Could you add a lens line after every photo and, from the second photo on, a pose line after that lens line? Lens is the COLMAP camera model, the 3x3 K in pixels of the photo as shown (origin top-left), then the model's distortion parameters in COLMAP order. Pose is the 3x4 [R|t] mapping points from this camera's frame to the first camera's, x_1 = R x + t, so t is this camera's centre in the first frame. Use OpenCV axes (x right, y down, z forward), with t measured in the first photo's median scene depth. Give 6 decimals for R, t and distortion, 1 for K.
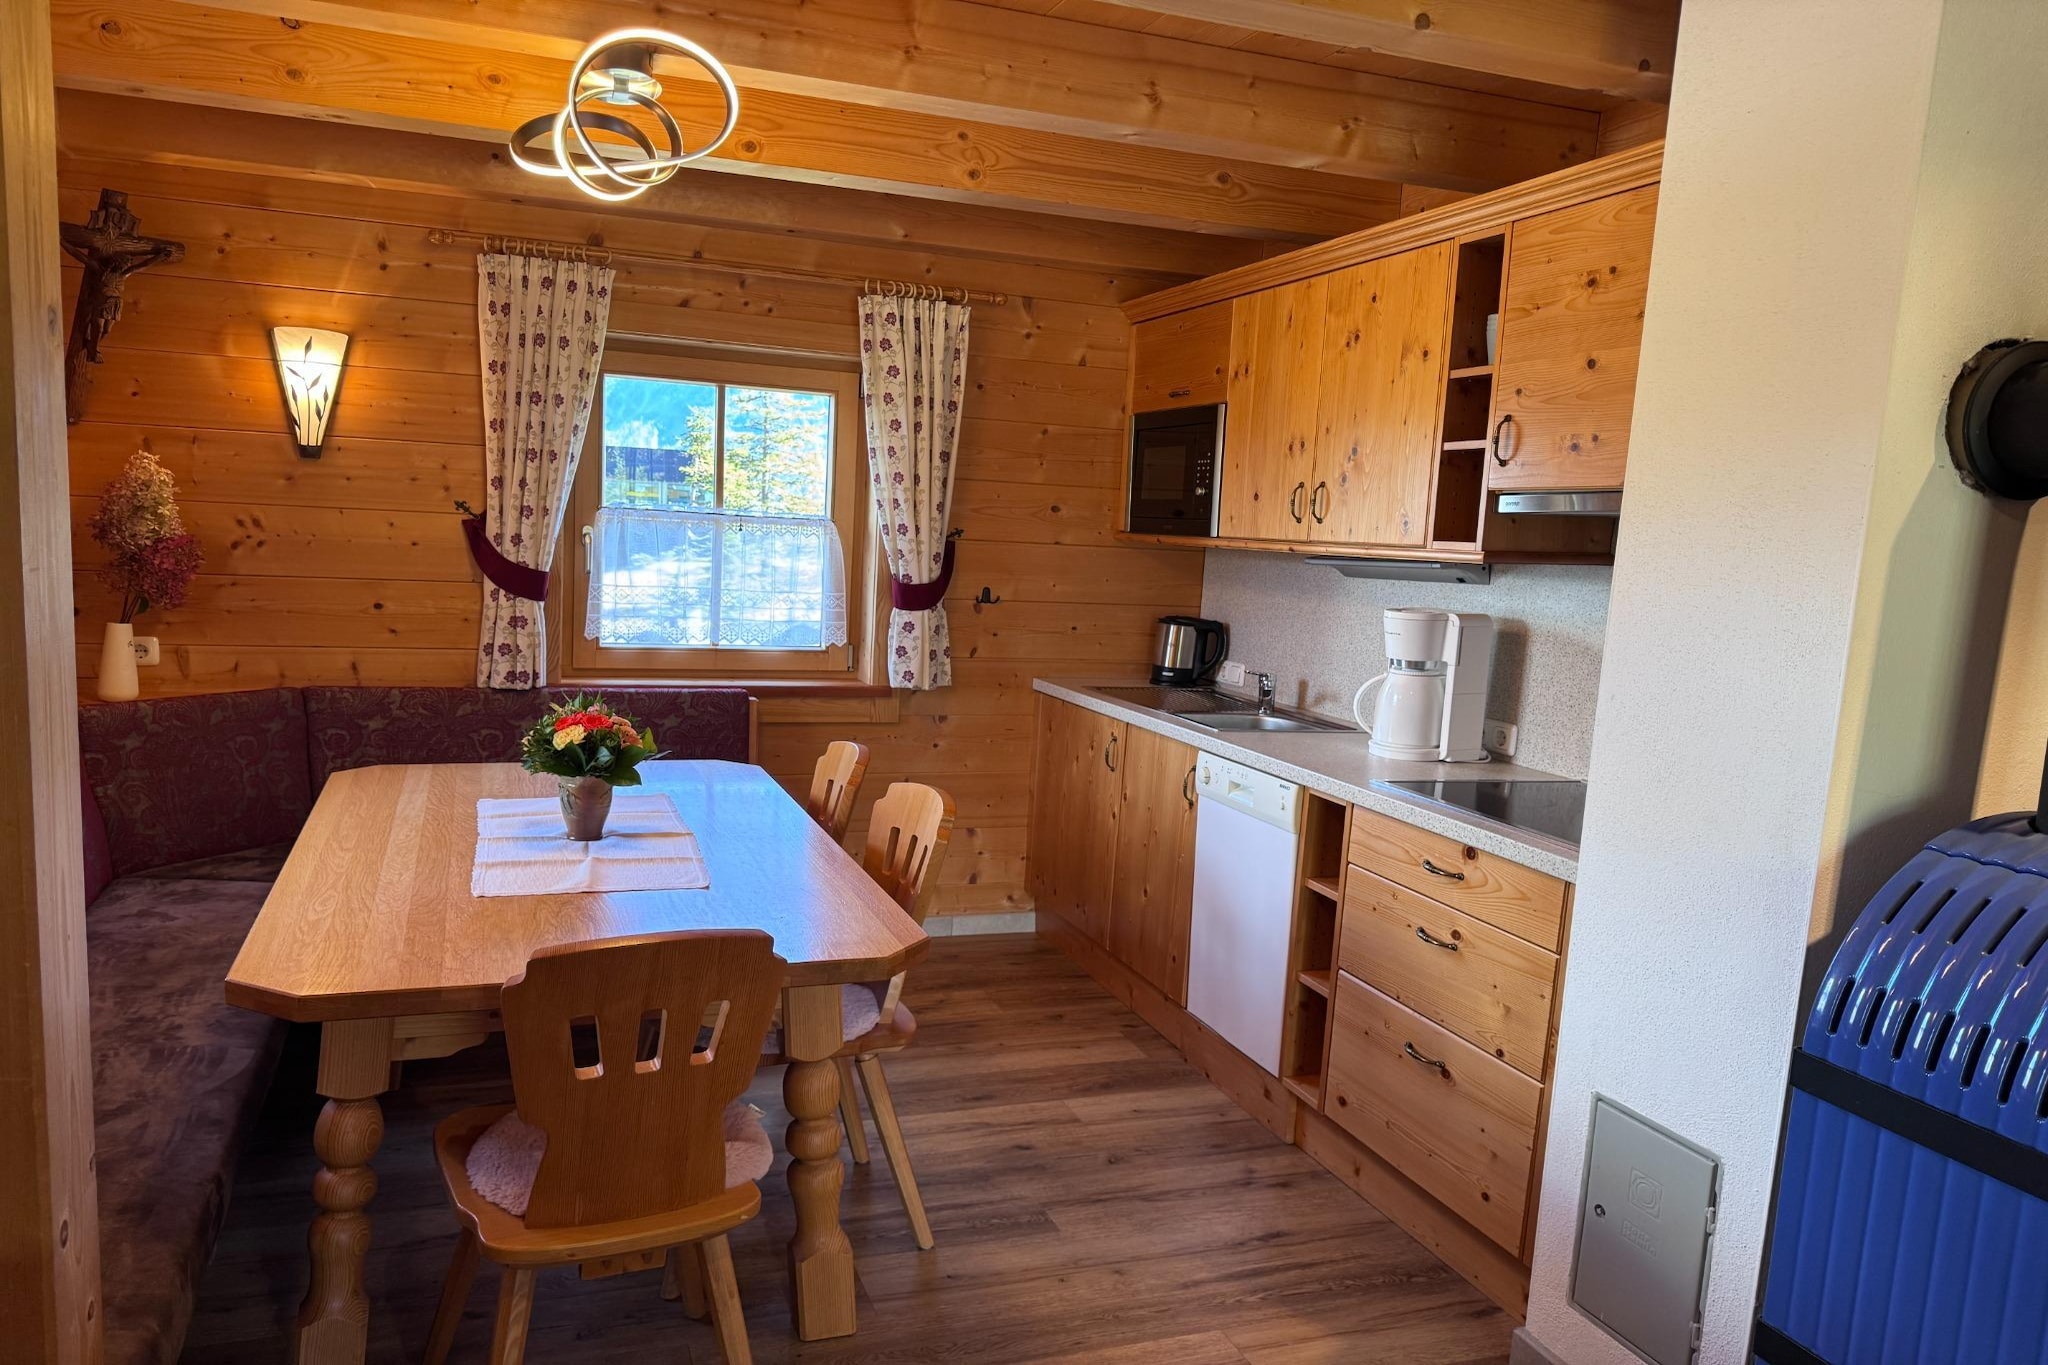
lens RADIAL K [[1413.9, 0, 1012.2], [0, 1413.9, 697.7], [0, 0, 1]] dist [0.070776, -0.069921]
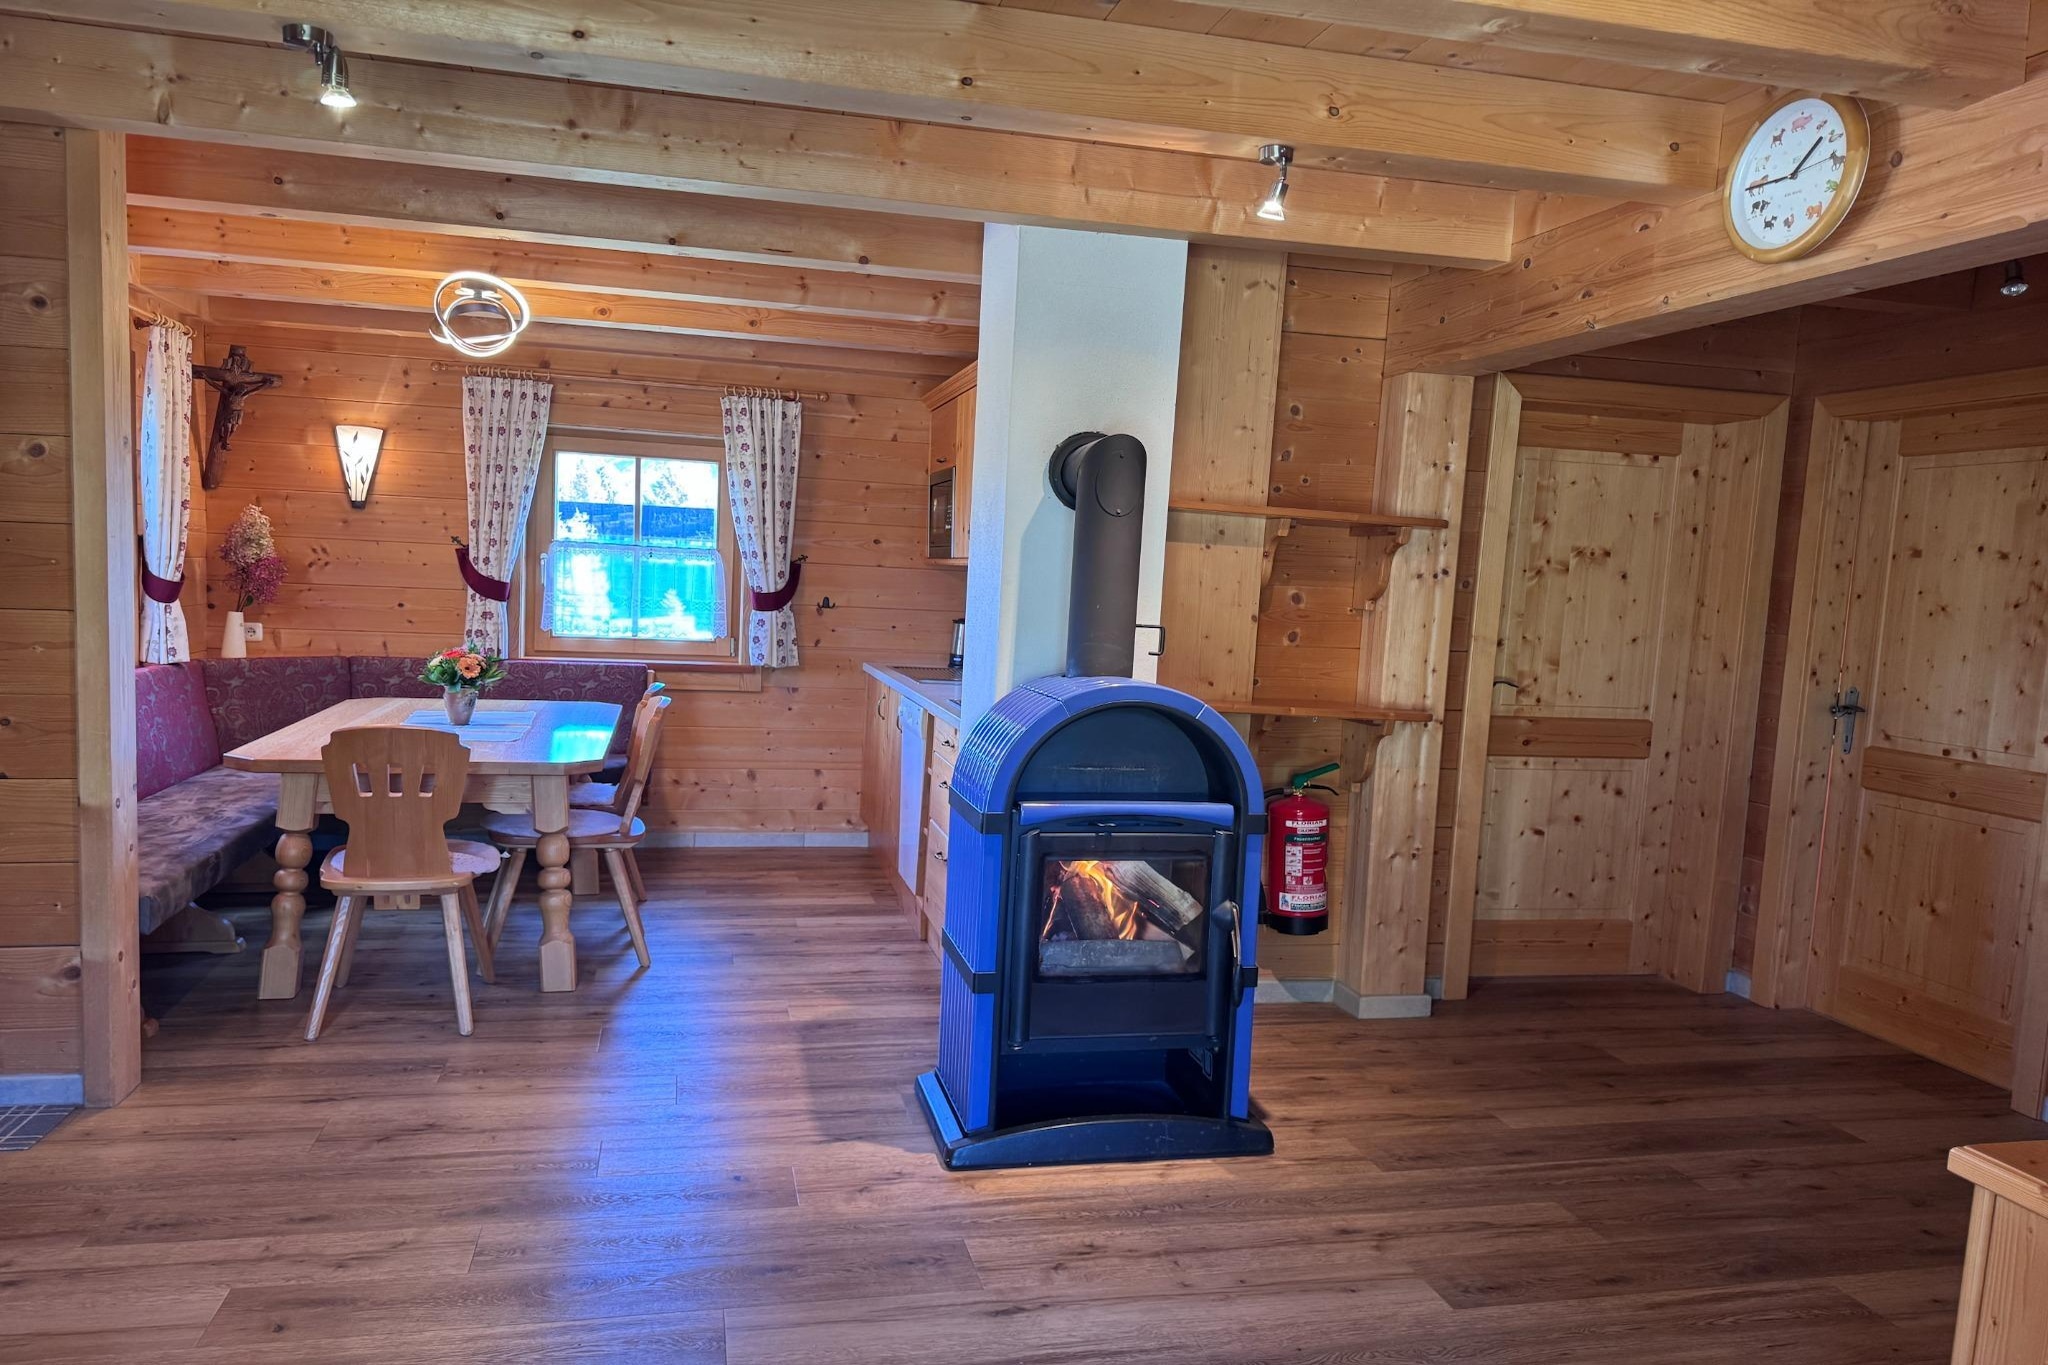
lens RADIAL K [[1413.9, 0, 1020.8], [0, 1413.9, 675.7], [0, 0, 1]] dist [0.070776, -0.069921]
pose [[0.993636, 0.002628, -0.112610, 0.396769], [-0.009191, 0.998286, -0.057797, 0.095788], [0.112265, 0.058464, 0.991957, -0.443216]]
